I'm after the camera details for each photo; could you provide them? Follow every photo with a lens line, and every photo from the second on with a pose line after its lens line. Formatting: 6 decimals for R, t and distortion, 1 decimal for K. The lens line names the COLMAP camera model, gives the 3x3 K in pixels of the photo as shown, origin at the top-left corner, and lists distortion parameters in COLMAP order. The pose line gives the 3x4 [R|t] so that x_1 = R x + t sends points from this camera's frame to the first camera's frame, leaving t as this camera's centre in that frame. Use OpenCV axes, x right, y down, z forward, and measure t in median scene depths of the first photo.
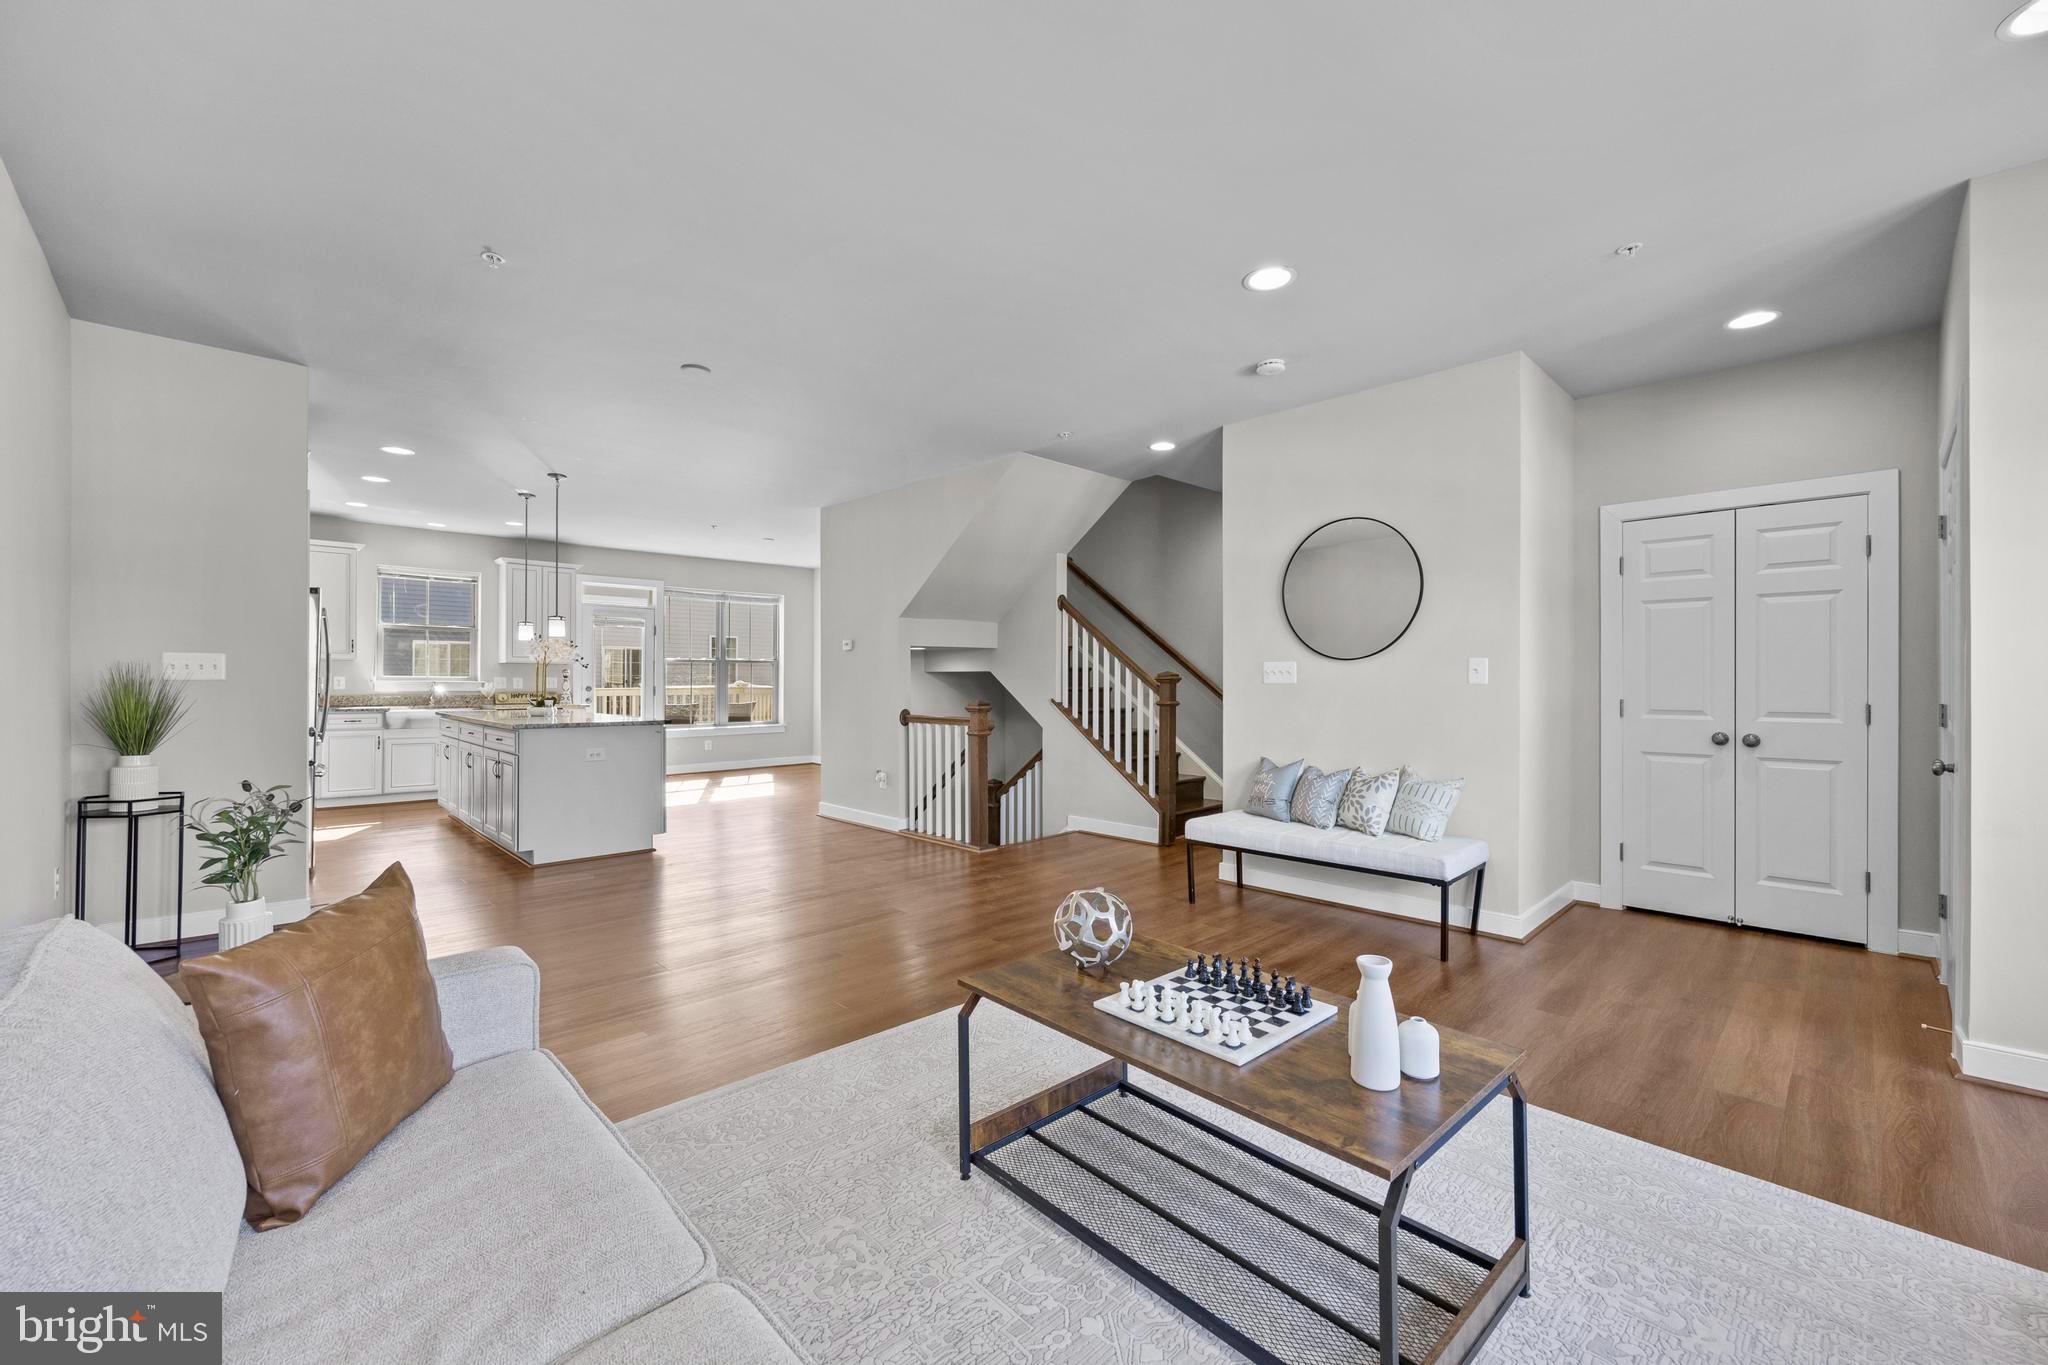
lens RADIAL K [[827.5, 0, 1026.9], [0, 827.5, 690.7], [0, 0, 1]] dist [-0.003184, 0.001310]
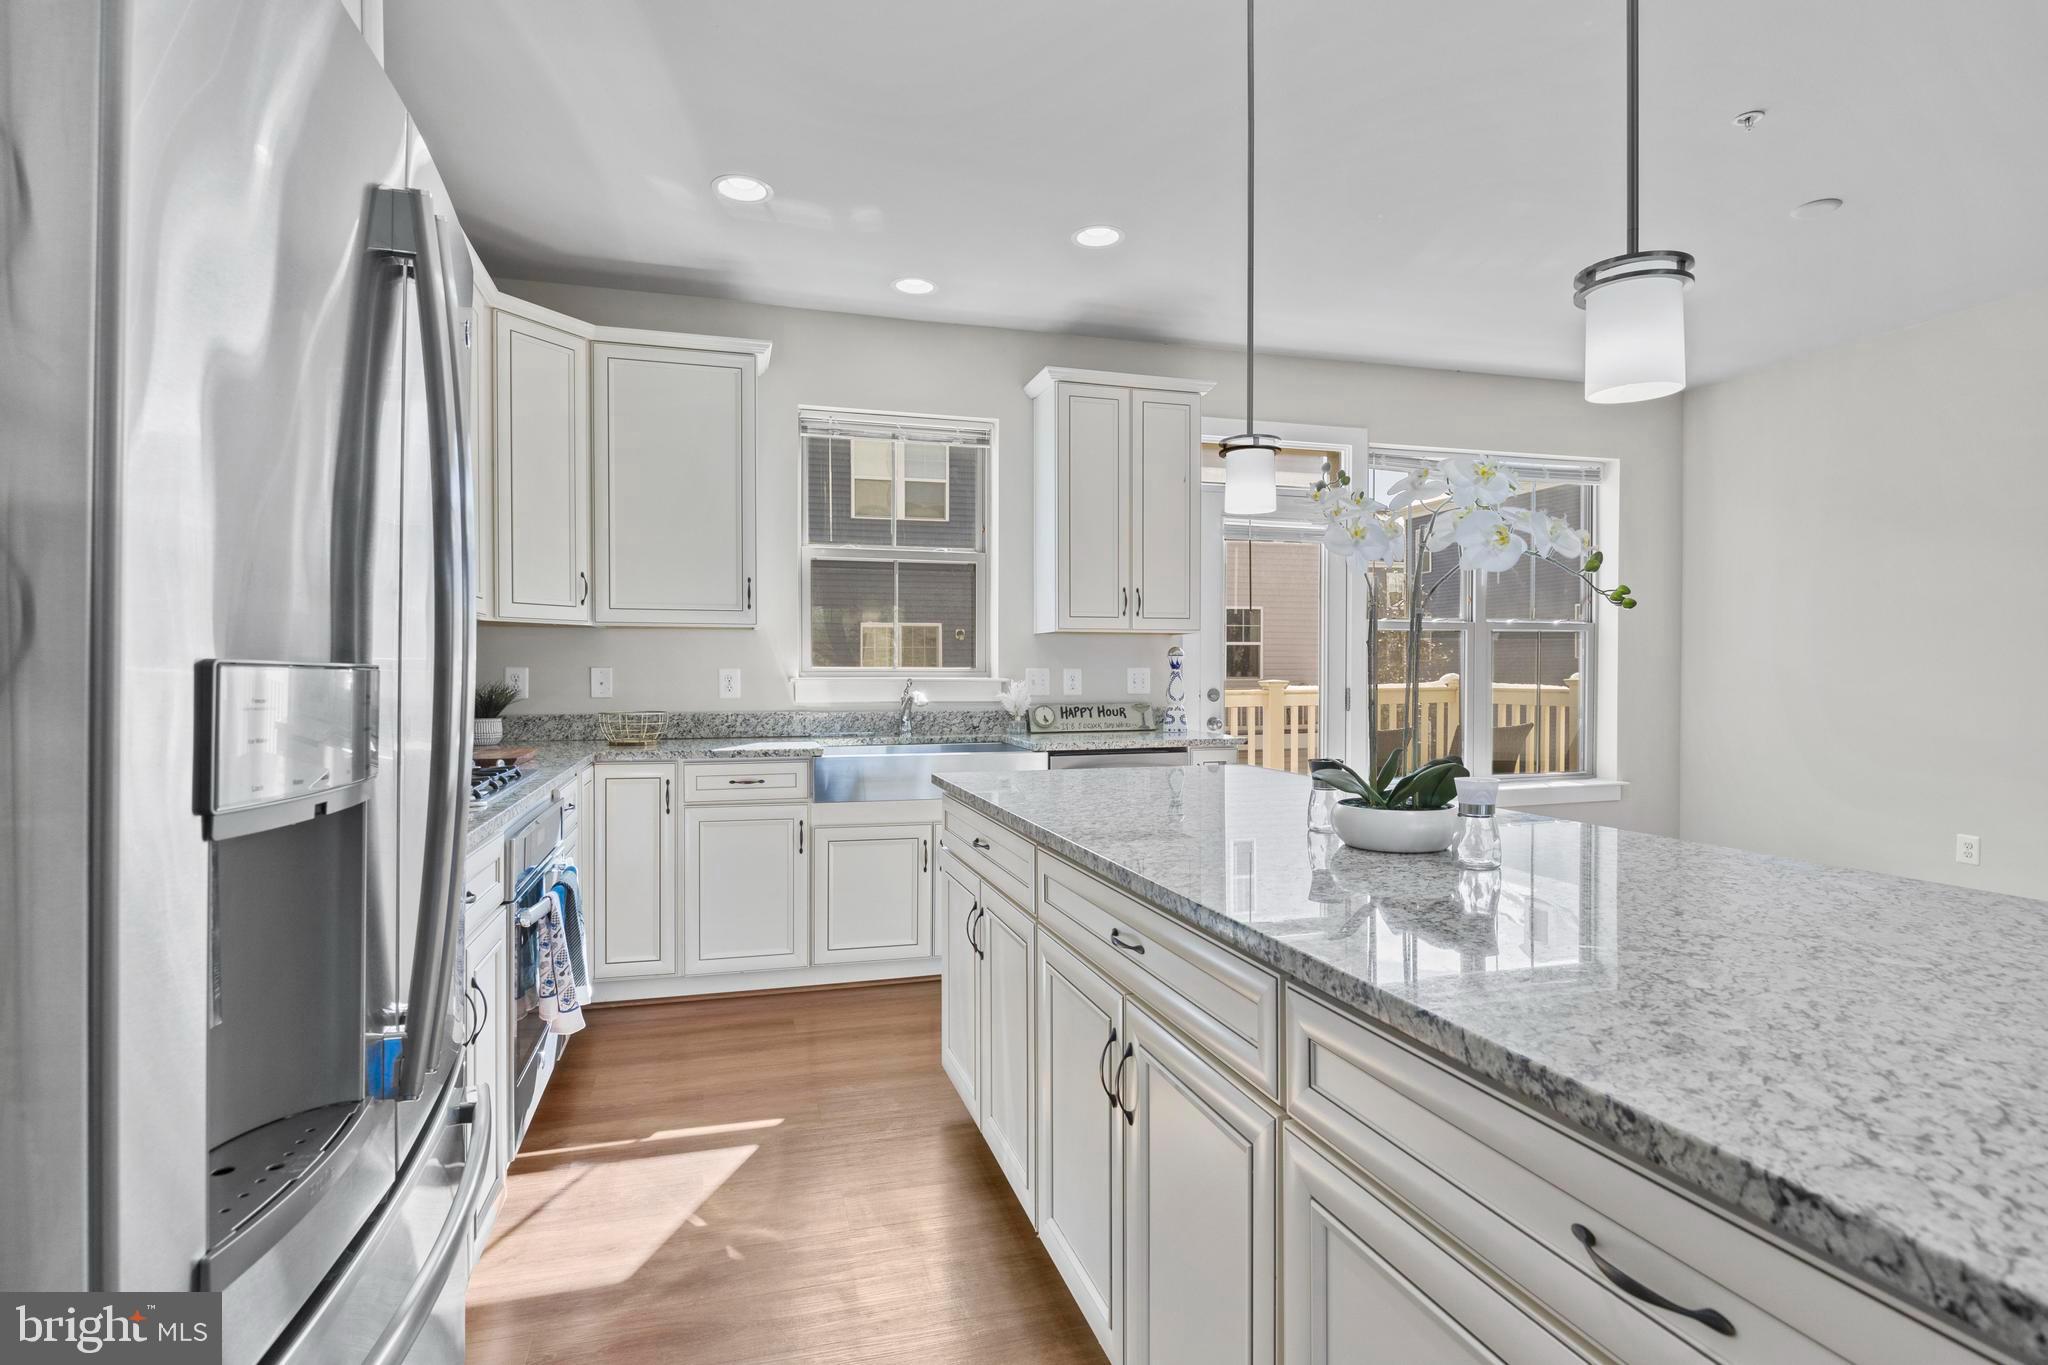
lens RADIAL K [[1050.6, 0, 1026.9], [0, 1050.6, 680.7], [0, 0, 1]] dist [0.004979, 0.000051]
pose [[0.892742, -0.007315, -0.450509, -0.410671], [0.003027, 0.999943, -0.010238, -0.004711], [0.450559, 0.007776, 0.892713, 0.534329]]
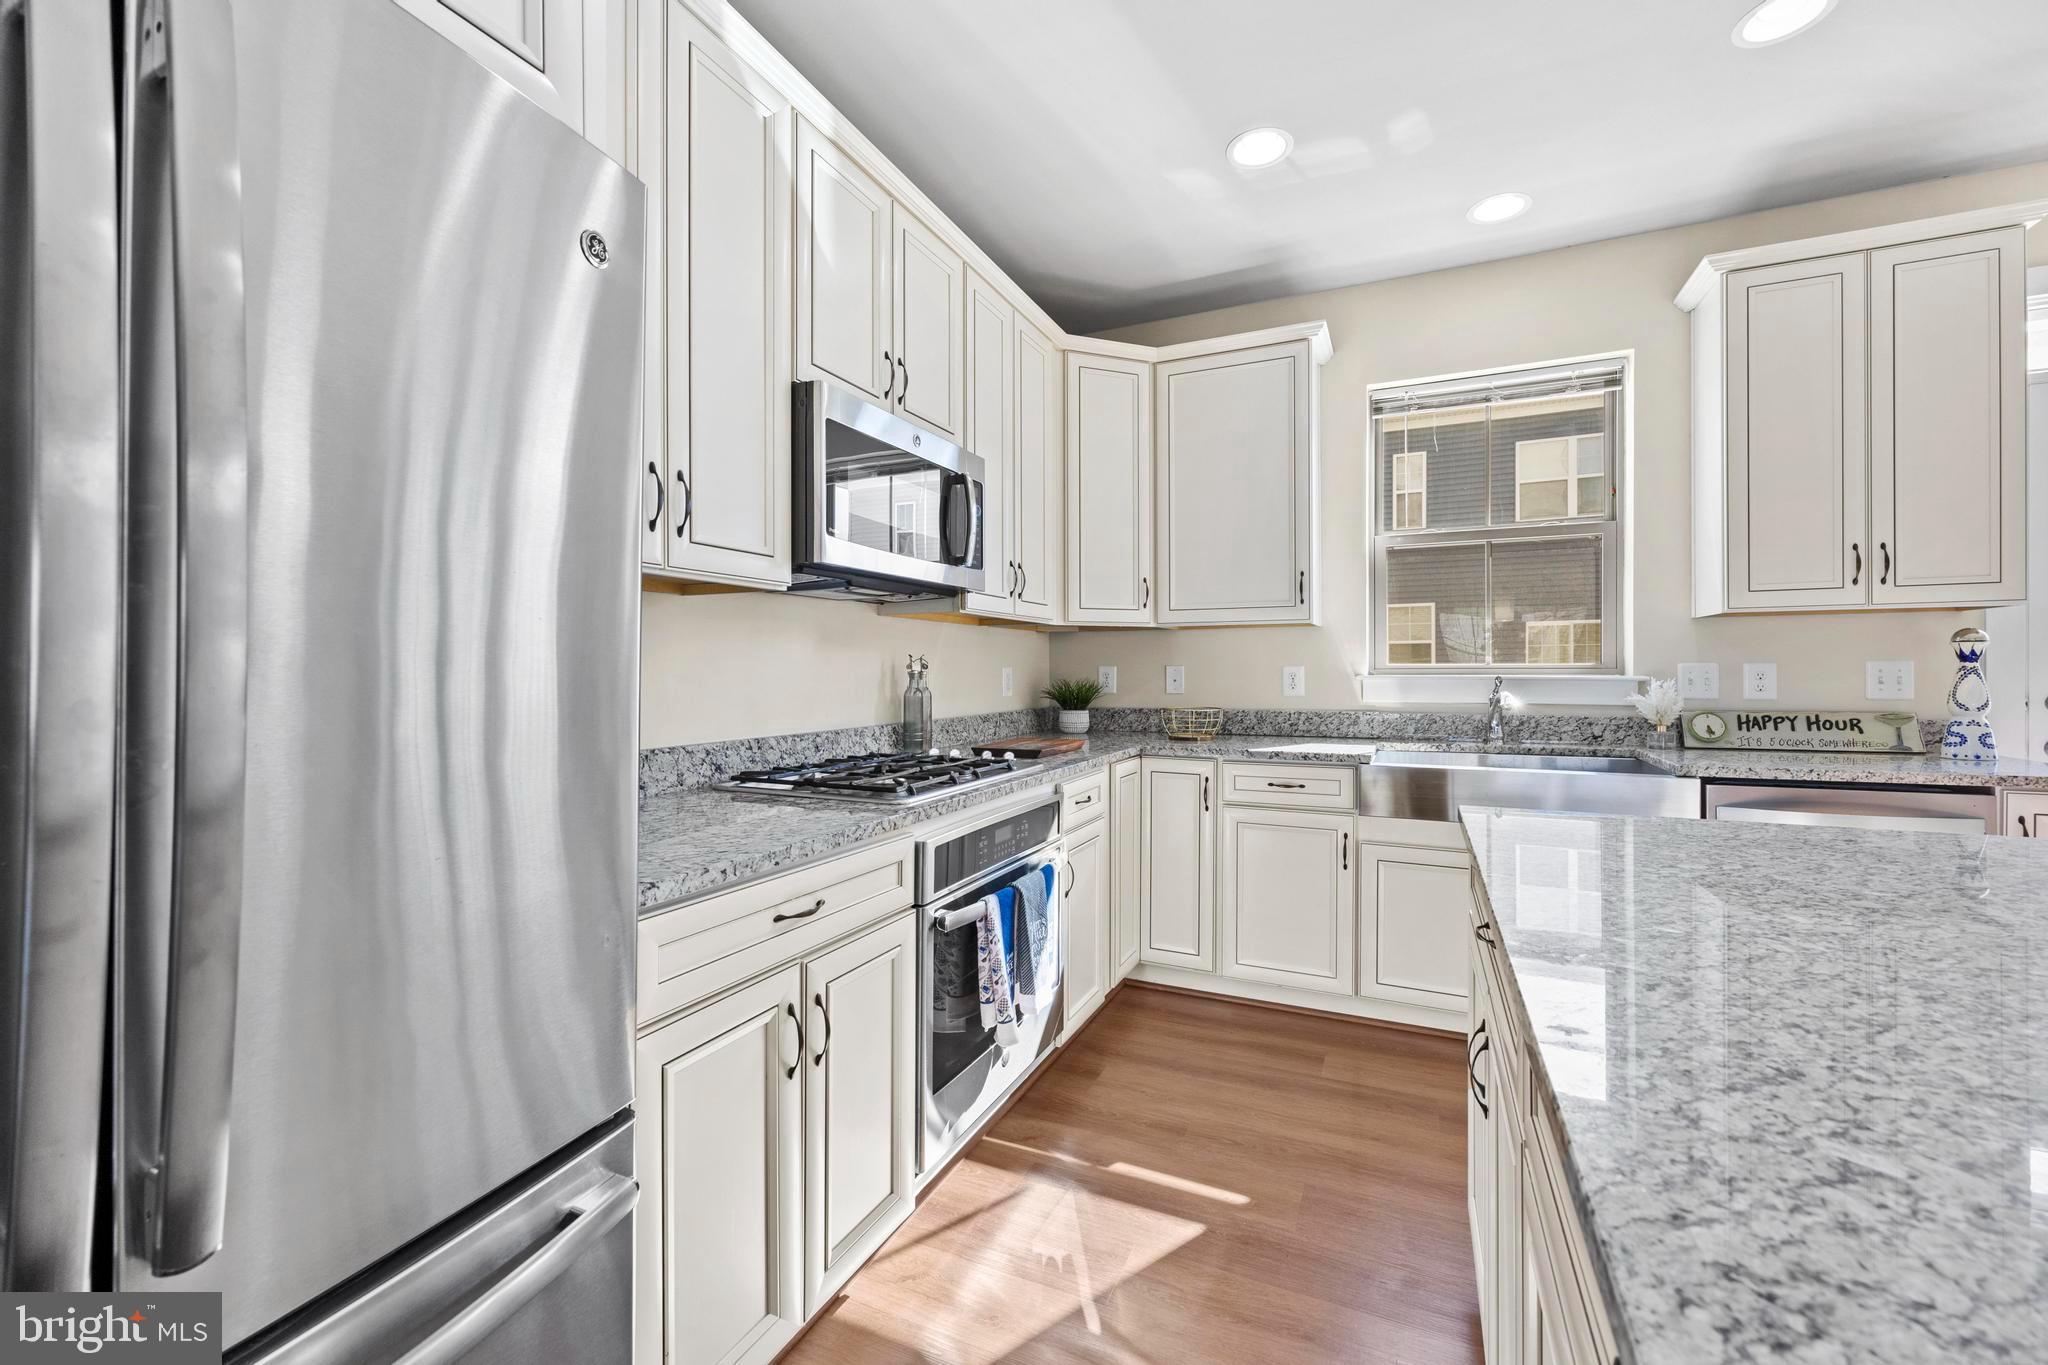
lens RADIAL K [[827.5, 0, 1042.2], [0, 827.5, 673.0], [0, 0, 1]] dist [-0.003184, 0.001310]
pose [[0.370577, -0.009735, -0.928751, -0.444230], [-0.006211, 0.999897, -0.012959, -0.006891], [0.928781, 0.010571, 0.370478, 0.660861]]
